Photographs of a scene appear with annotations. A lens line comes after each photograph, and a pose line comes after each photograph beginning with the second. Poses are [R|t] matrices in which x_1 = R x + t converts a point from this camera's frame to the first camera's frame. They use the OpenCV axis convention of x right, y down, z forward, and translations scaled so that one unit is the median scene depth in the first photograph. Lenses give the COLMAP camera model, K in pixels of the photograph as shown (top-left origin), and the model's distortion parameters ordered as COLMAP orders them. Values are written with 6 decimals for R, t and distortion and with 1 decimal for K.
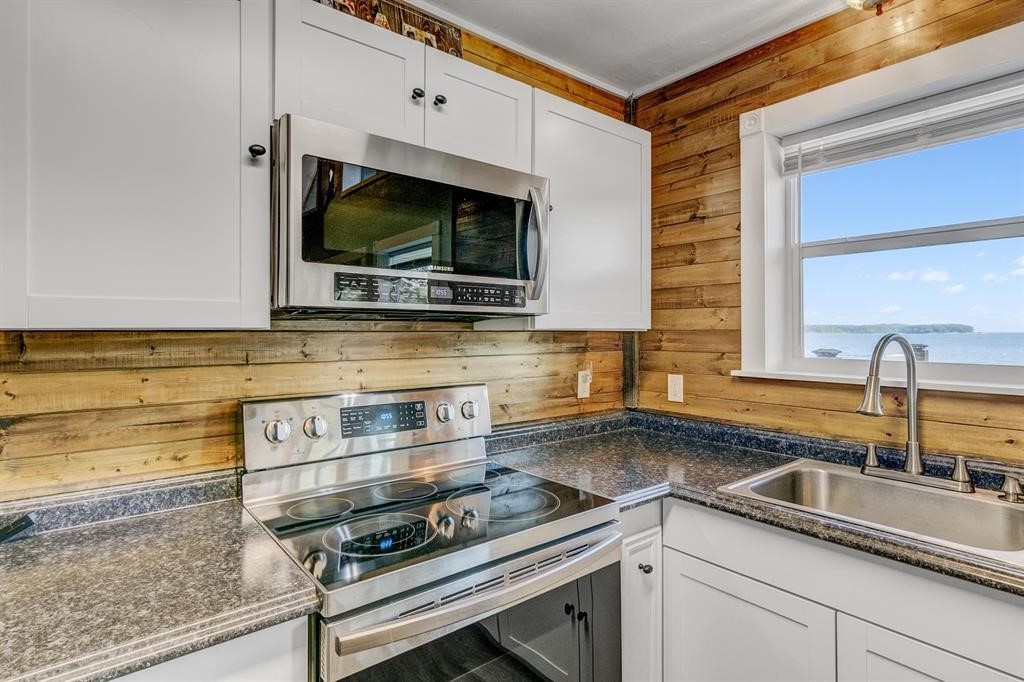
lens RADIAL K [[519.3, 0, 506.3], [0, 519.3, 327.0], [0, 0, 1]] dist [0.000738, 0.000440]
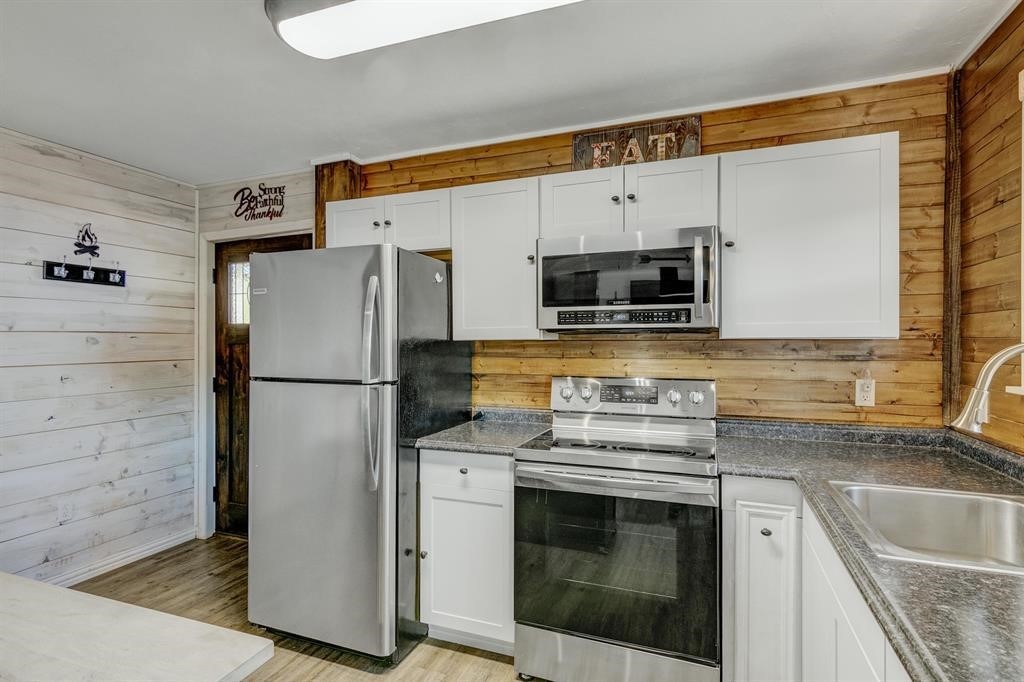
lens RADIAL K [[519.3, 0, 510.1], [0, 519.3, 342.1], [0, 0, 1]] dist [0.000738, 0.000440]
pose [[0.510848, 0.000609, -0.859671, 0.909028], [0.010287, 0.999924, 0.006821, -0.000658], [0.859609, -0.012328, 0.510803, -0.128825]]
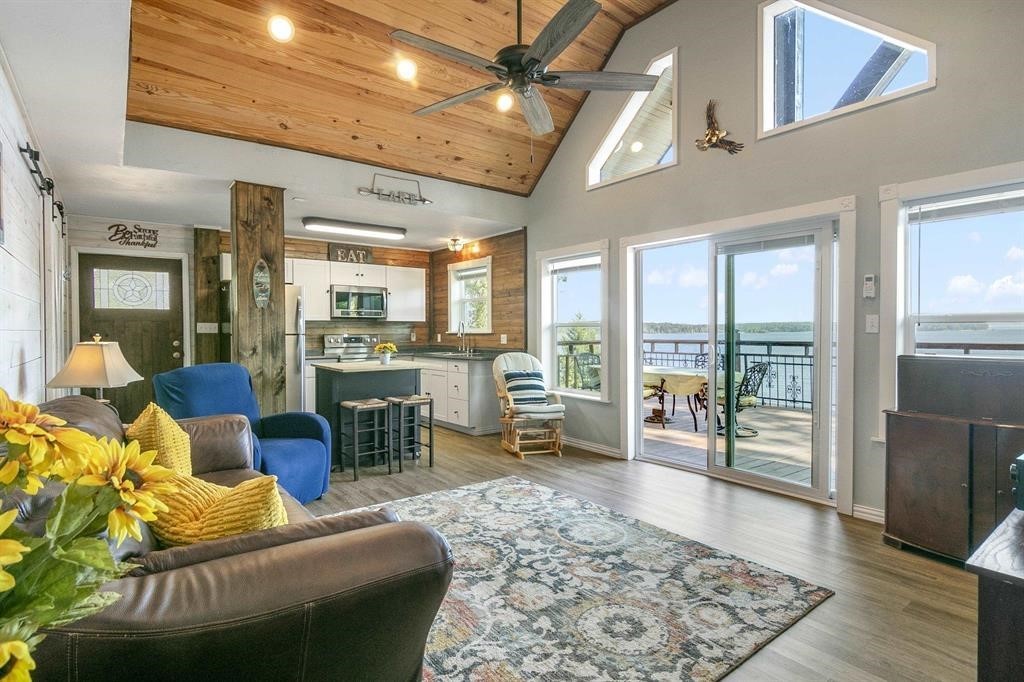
lens RADIAL K [[519.3, 0, 511.2], [0, 519.3, 339.9], [0, 0, 1]] dist [0.000738, 0.000440]
pose [[0.999987, -0.005007, 0.001041, 1.108607], [0.004981, 0.999696, 0.024144, 0.065088], [-0.001162, -0.024138, 0.999708, -3.432111]]
